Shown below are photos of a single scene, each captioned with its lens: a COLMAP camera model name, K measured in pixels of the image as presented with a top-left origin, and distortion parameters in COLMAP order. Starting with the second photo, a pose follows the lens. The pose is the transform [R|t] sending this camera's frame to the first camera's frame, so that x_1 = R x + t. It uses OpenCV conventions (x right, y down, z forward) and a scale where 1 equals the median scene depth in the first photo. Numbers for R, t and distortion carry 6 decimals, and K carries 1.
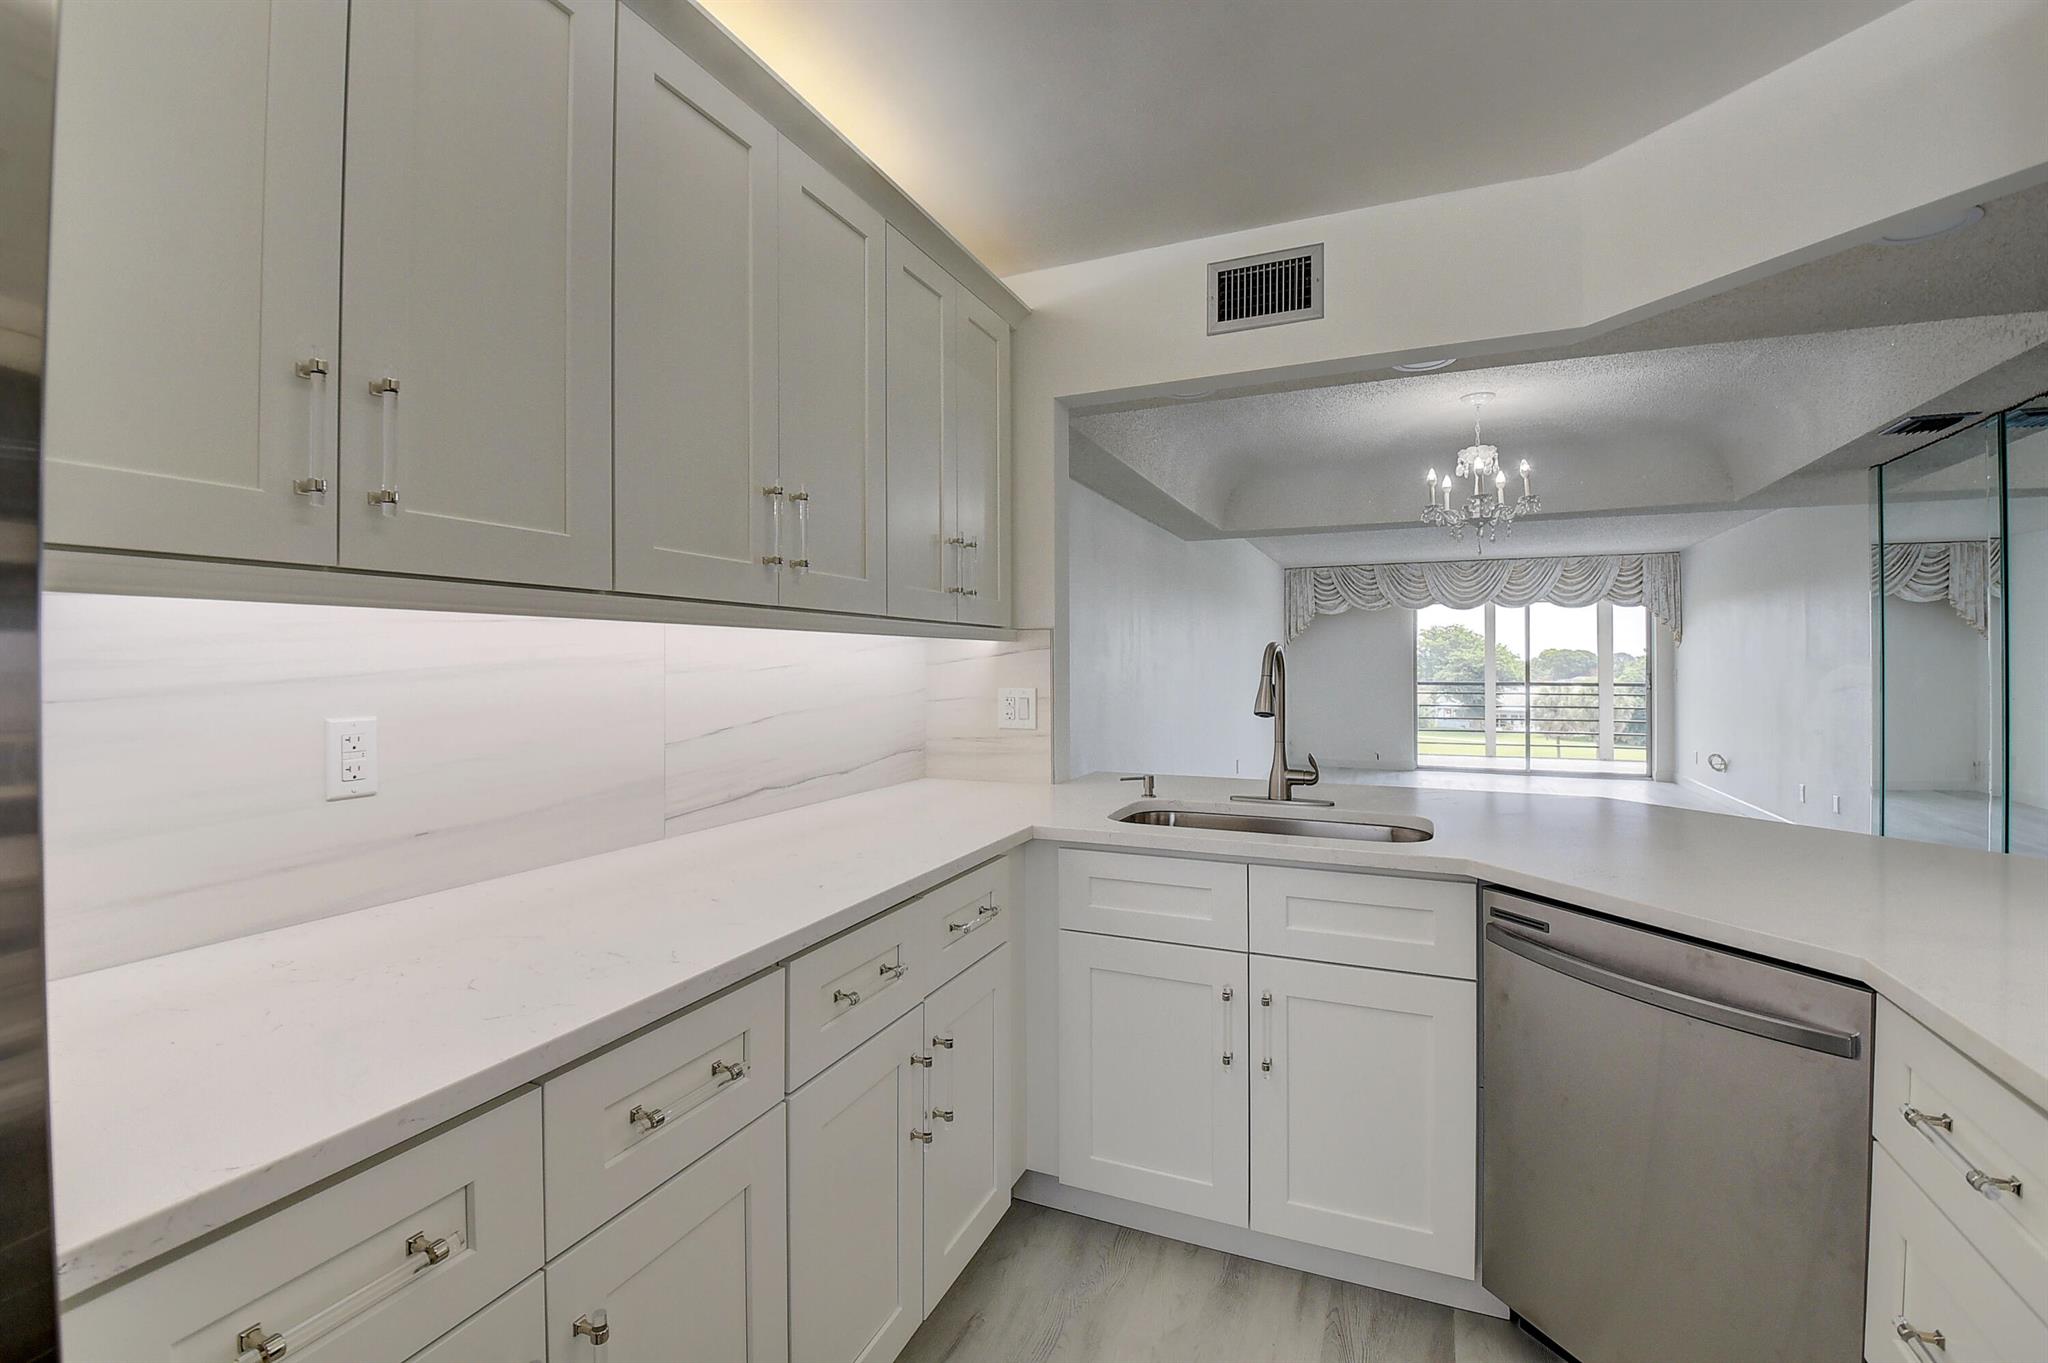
lens RADIAL K [[898.9, 0, 1020.5], [0, 898.9, 654.9], [0, 0, 1]] dist [0.019326, -0.032614]
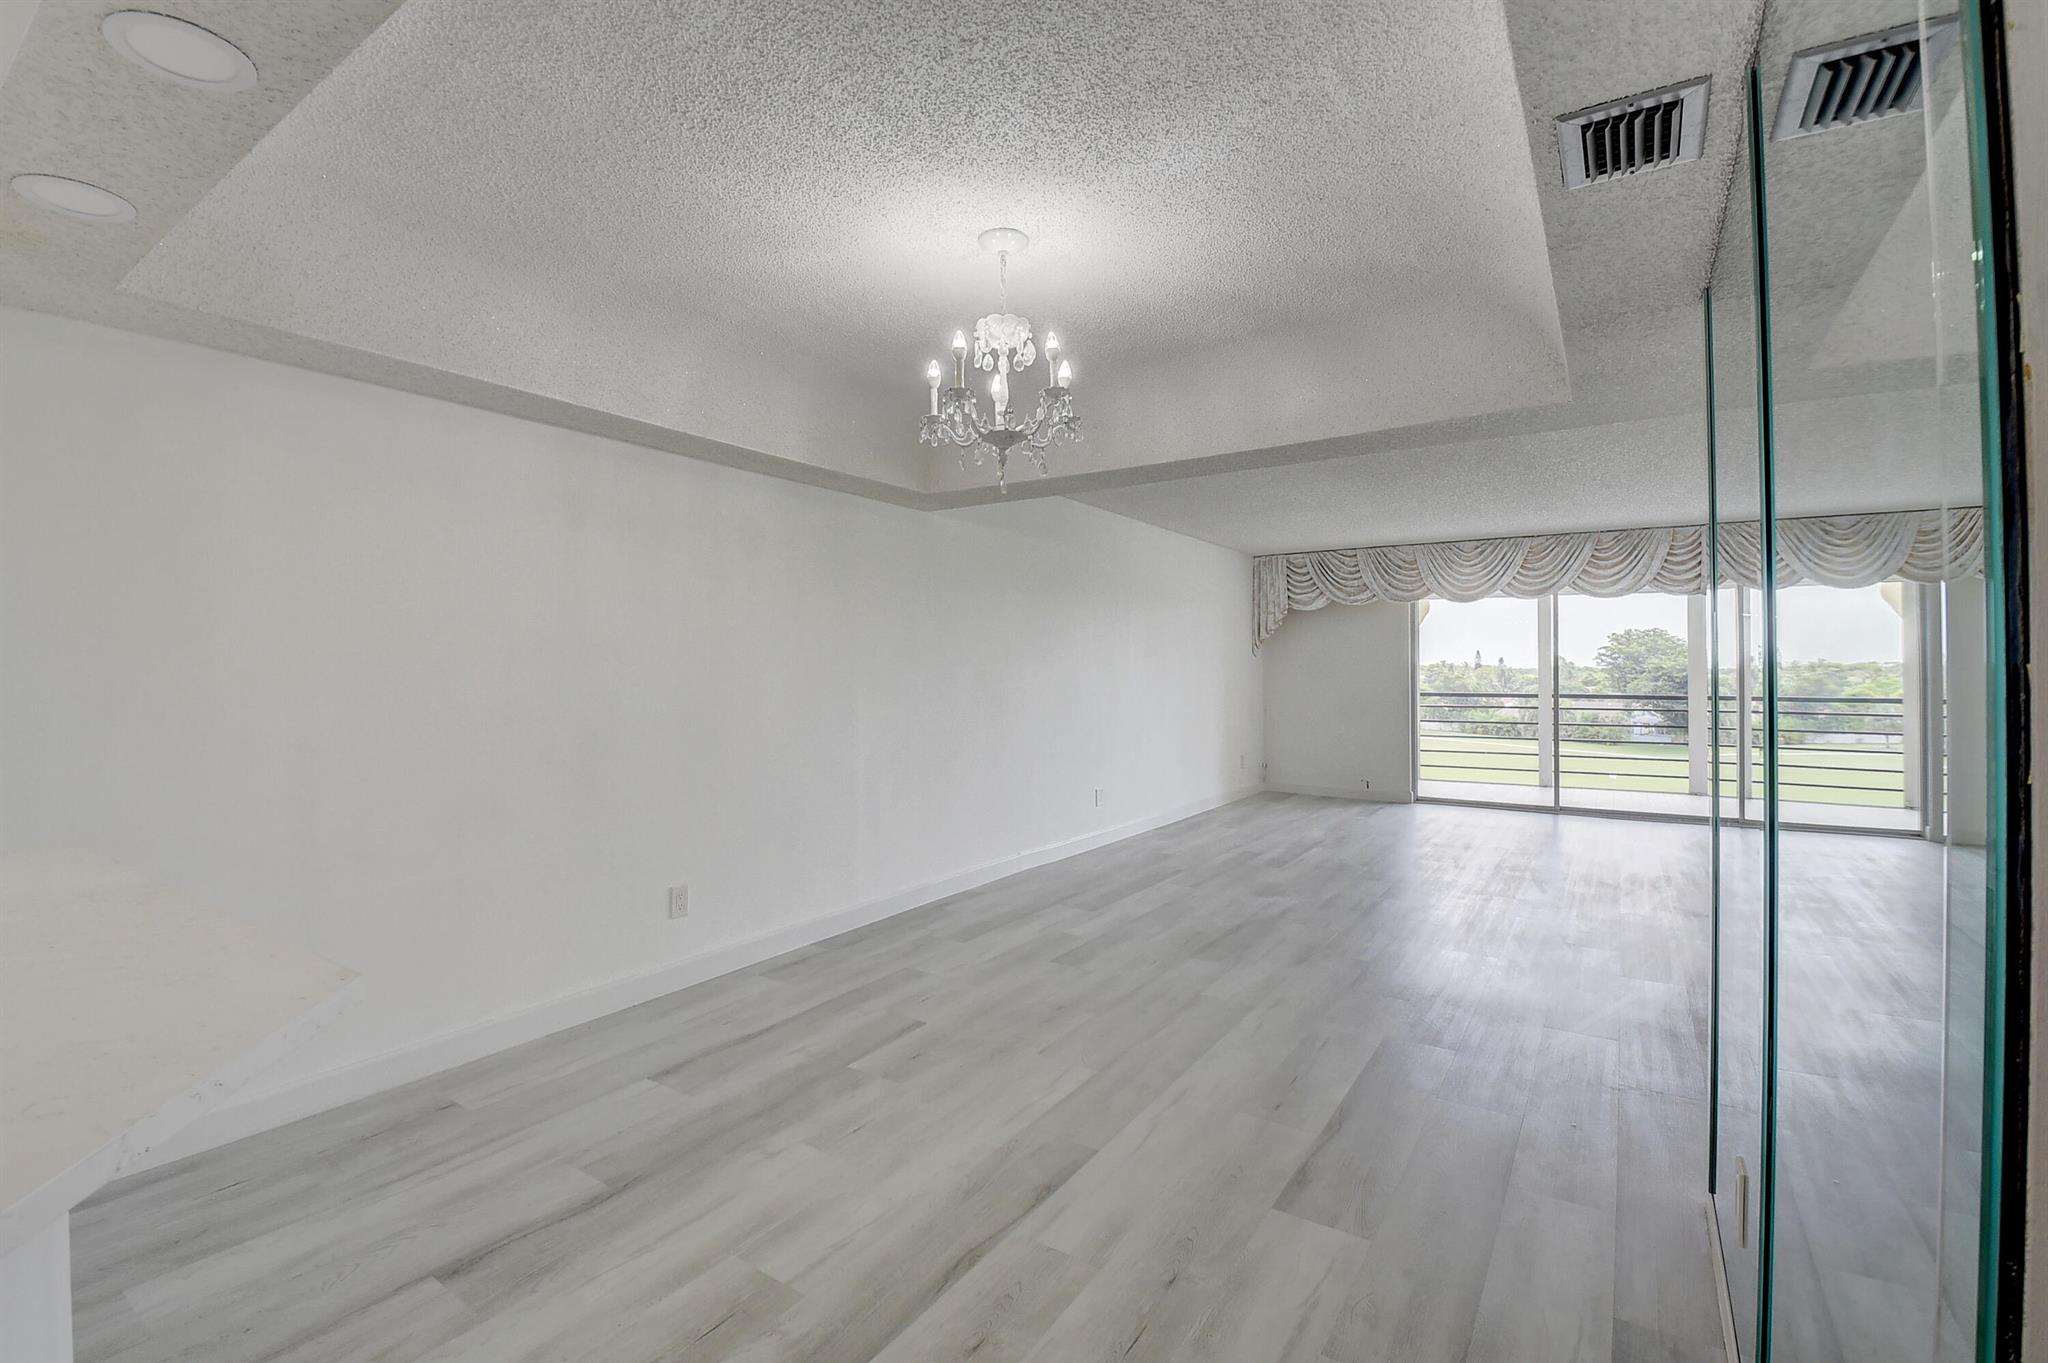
lens RADIAL K [[902.8, 0, 1017.5], [0, 902.8, 661.0], [0, 0, 1]] dist [0.004283, -0.018829]
pose [[0.984417, -0.000500, -0.175848, 0.428460], [0.000098, 0.999997, -0.002293, 0.005599], [0.175849, 0.002240, 0.984415, 0.262184]]
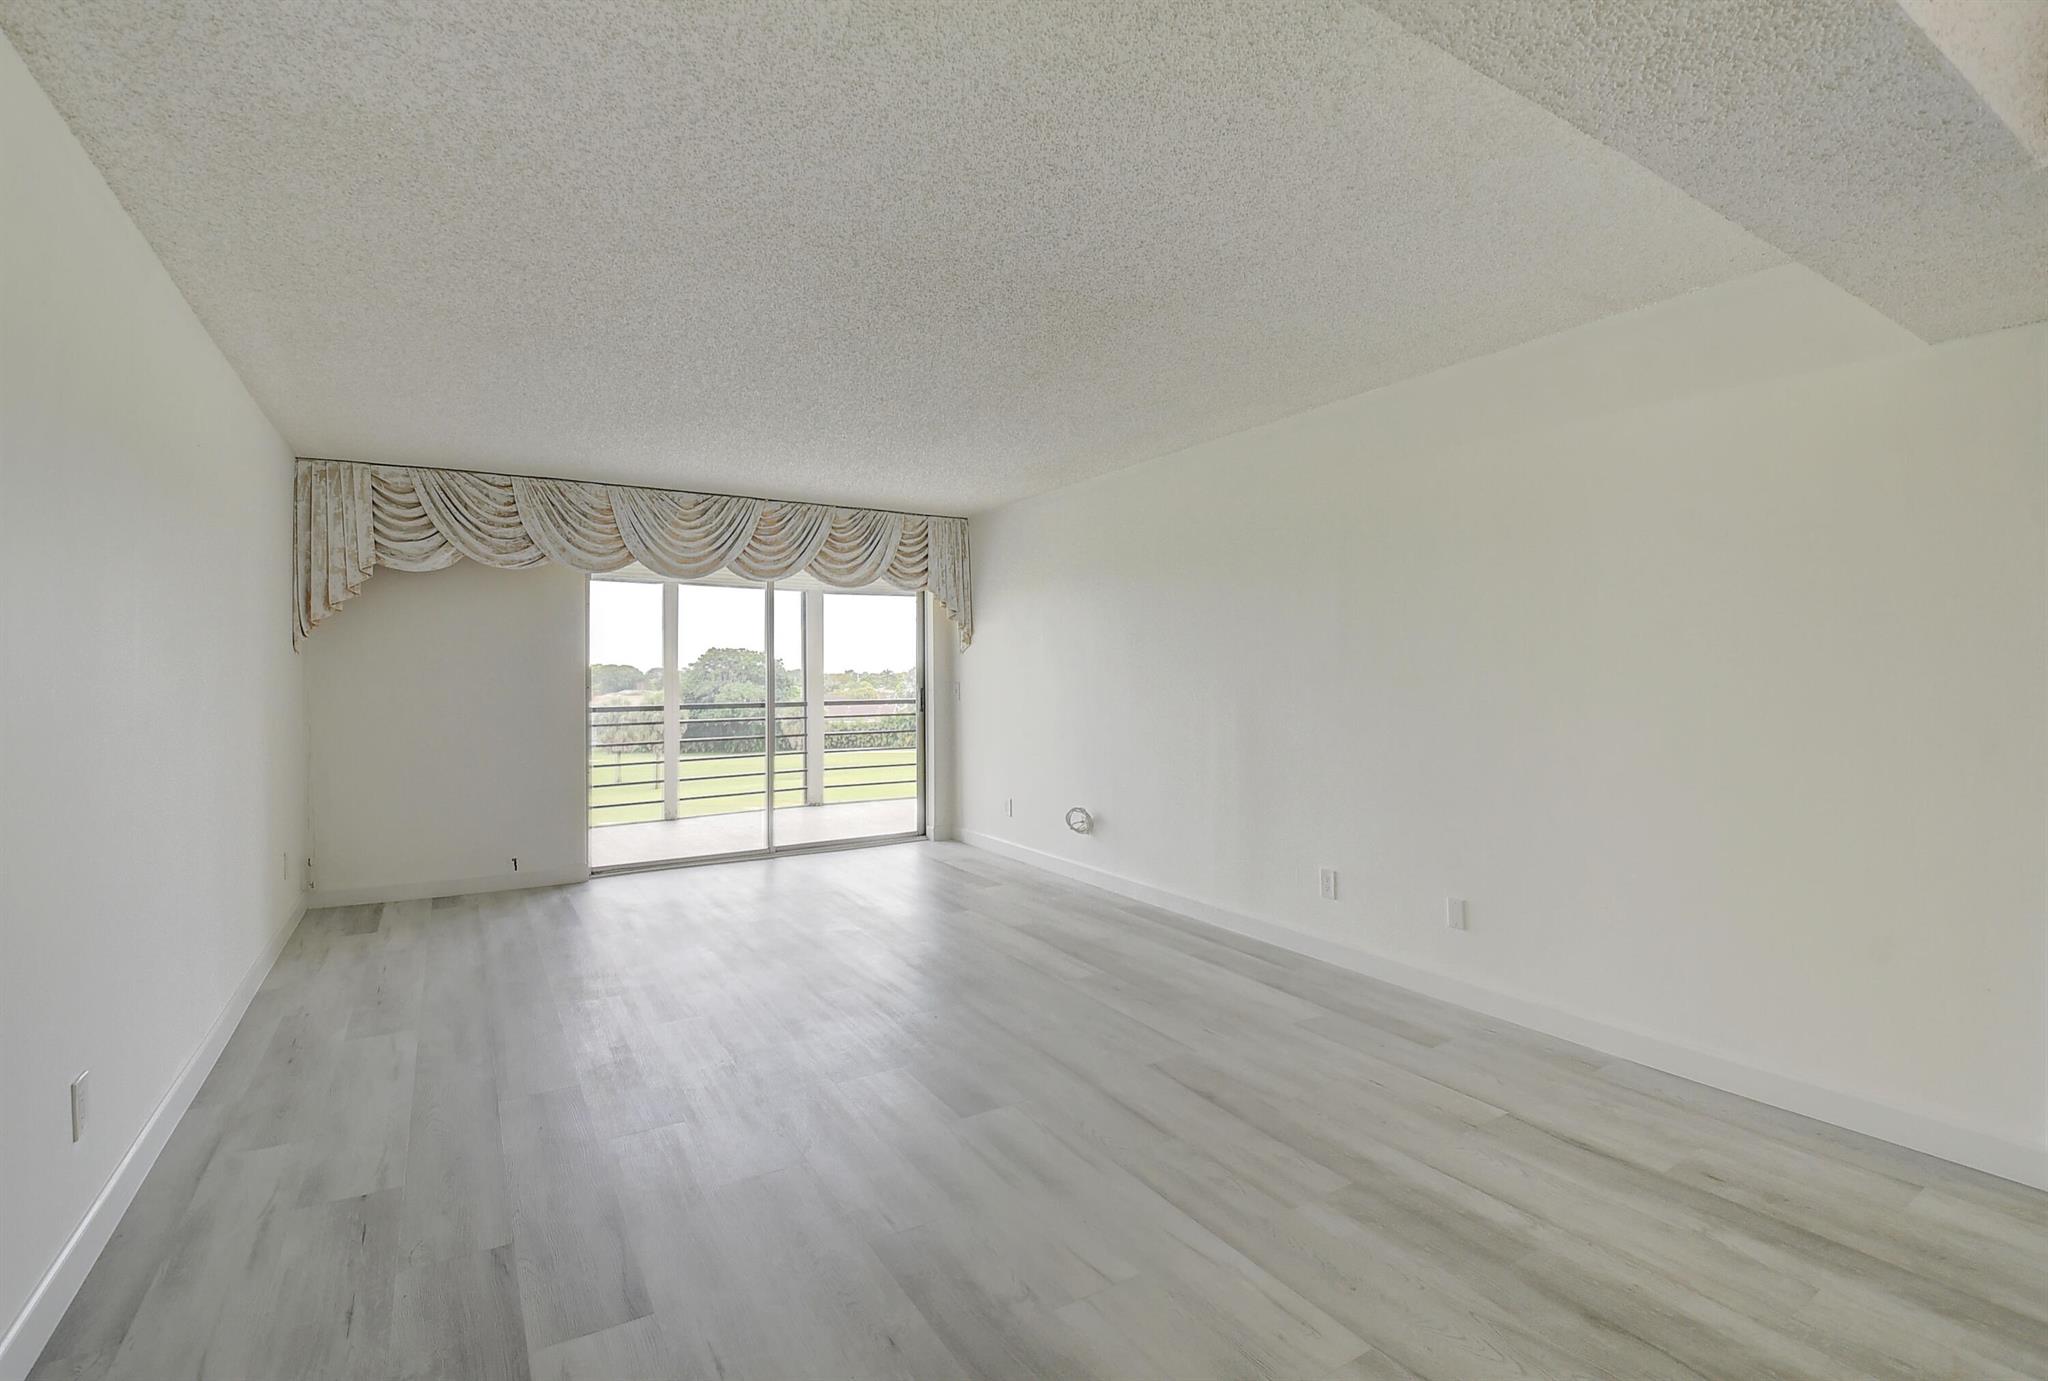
lens RADIAL K [[914.1, 0, 1013.8], [0, 914.1, 669.9], [0, 0, 1]] dist [-0.003319, -0.016169]
pose [[0.571018, 0.000403, 0.820938, 0.259460], [-0.001291, 0.999999, 0.000407, 0.008505], [-0.820937, -0.001292, 0.571018, 0.904518]]
